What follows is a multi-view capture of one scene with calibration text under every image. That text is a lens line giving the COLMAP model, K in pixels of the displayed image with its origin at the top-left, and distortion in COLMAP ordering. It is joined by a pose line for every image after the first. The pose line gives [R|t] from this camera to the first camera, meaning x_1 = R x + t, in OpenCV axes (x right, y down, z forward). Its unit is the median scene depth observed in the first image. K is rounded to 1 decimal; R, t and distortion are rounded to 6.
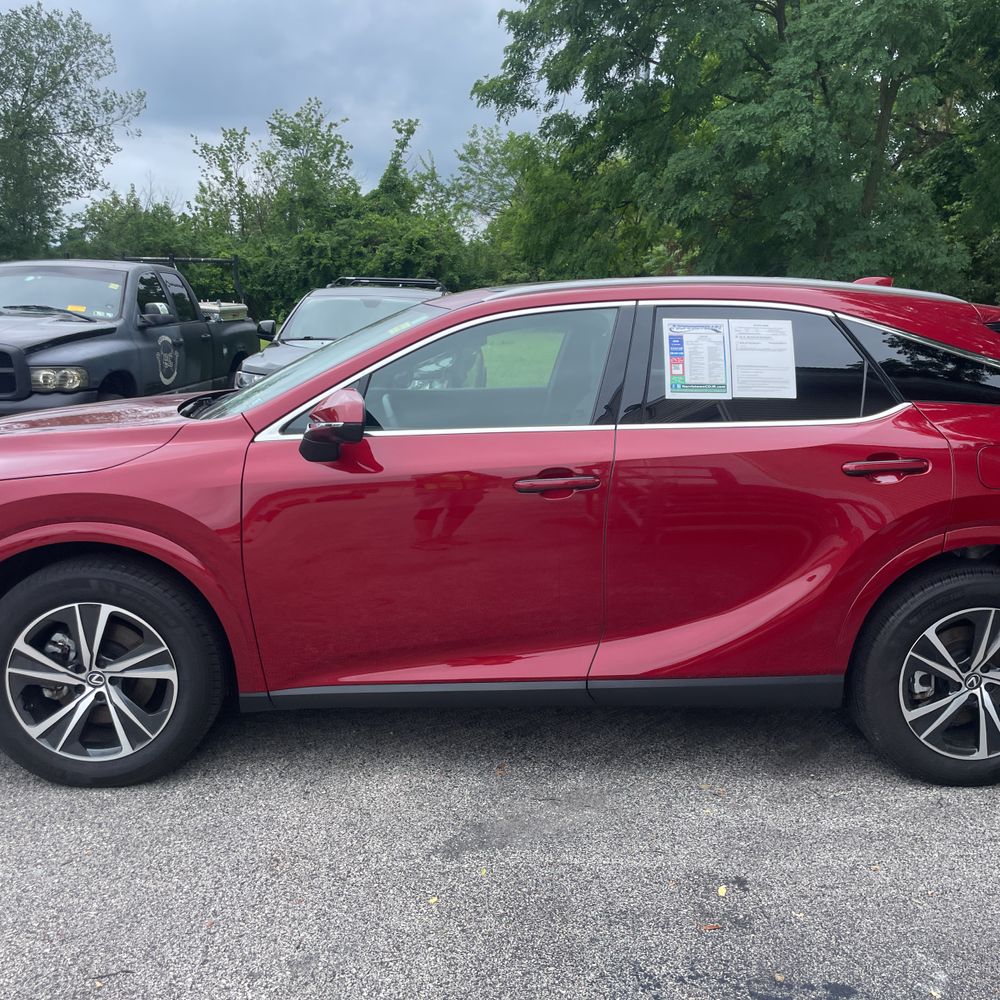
lens RADIAL K [[1095.4, 0, 548.1], [0, 1095.4, 469.4], [0, 0, 1]] dist [0.066883, -0.123093]
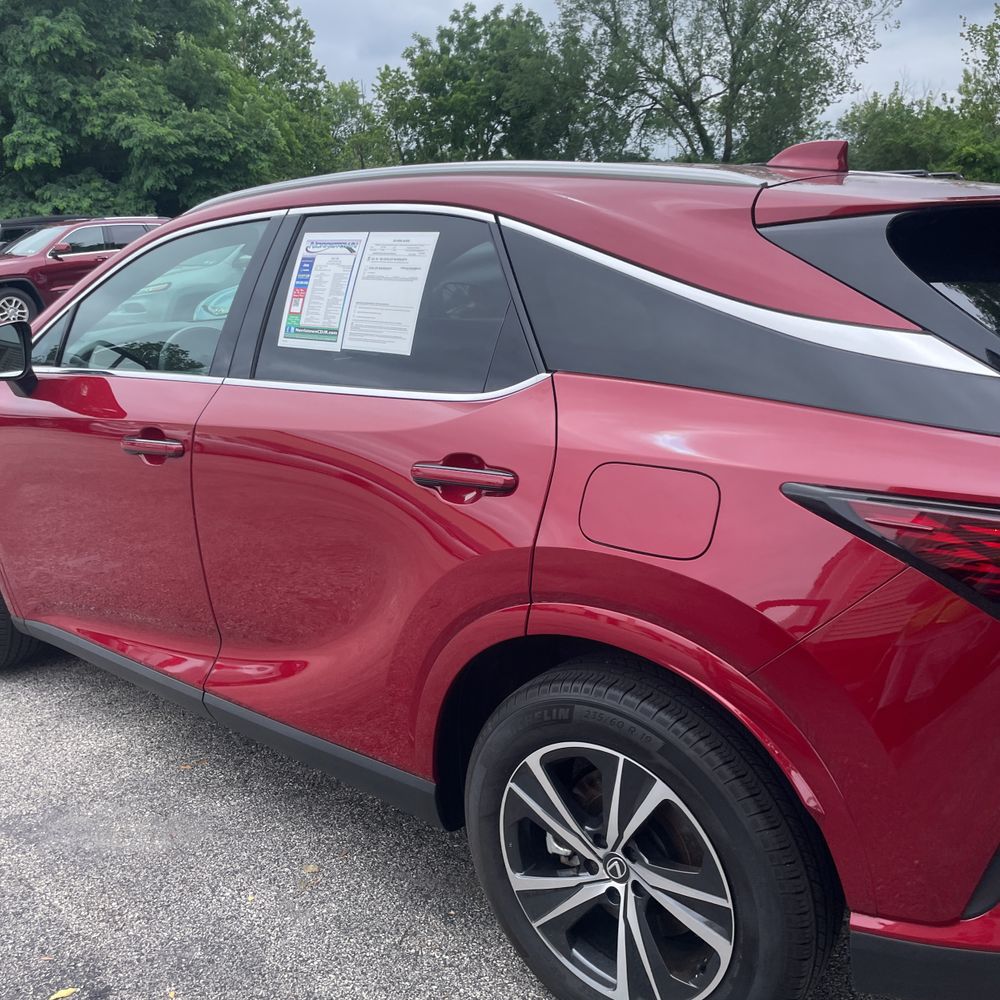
lens RADIAL K [[1085.4, 0, 523.3], [0, 1085.4, 496.5], [0, 0, 1]] dist [0.023439, 0.017754]
pose [[0.722383, 0.139978, -0.677177, 0.709566], [-0.064984, 0.988705, 0.135051, -0.072231], [0.688433, -0.053553, 0.723320, 0.571632]]
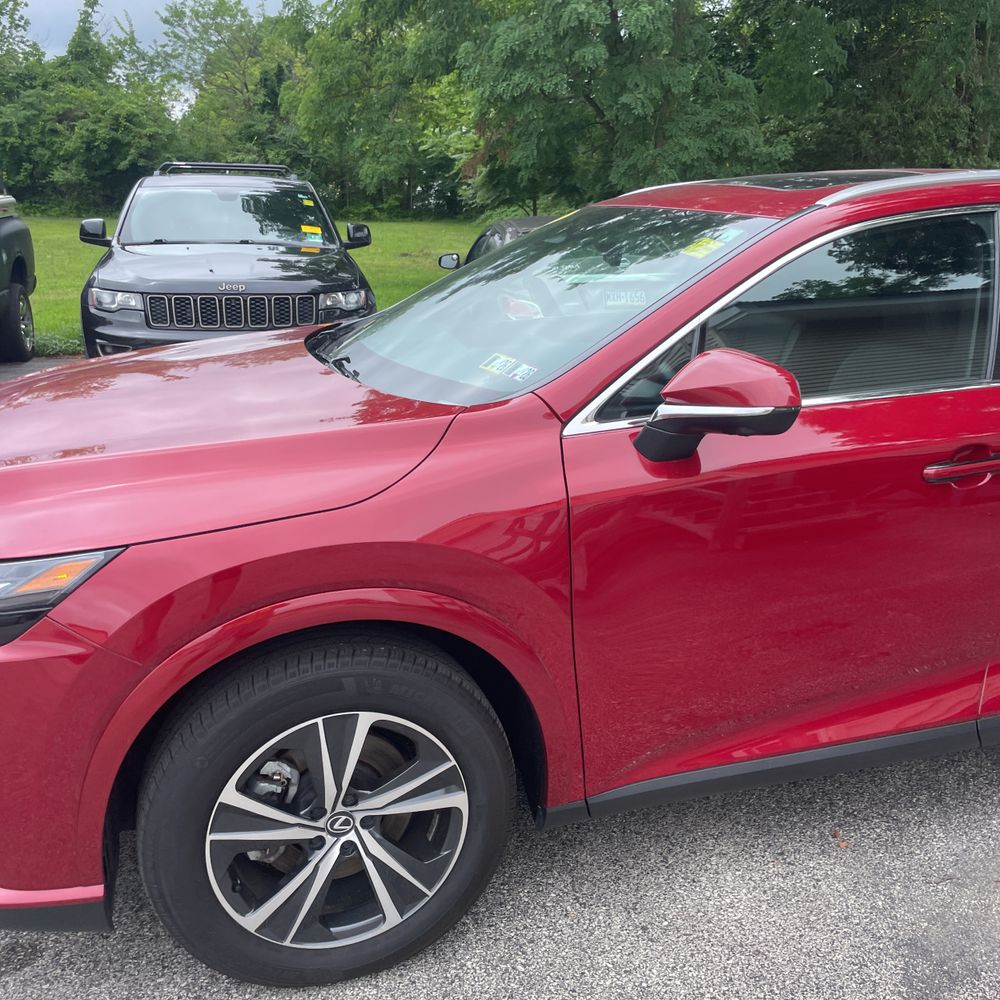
lens RADIAL K [[1072.0, 0, 532.9], [0, 1072.0, 480.3], [0, 0, 1]] dist [0.074582, -0.123889]
pose [[0.961133, -0.075910, 0.265444, -0.431219], [0.044834, 0.991611, 0.121235, -0.073456], [-0.272420, -0.104622, 0.956473, 0.375132]]
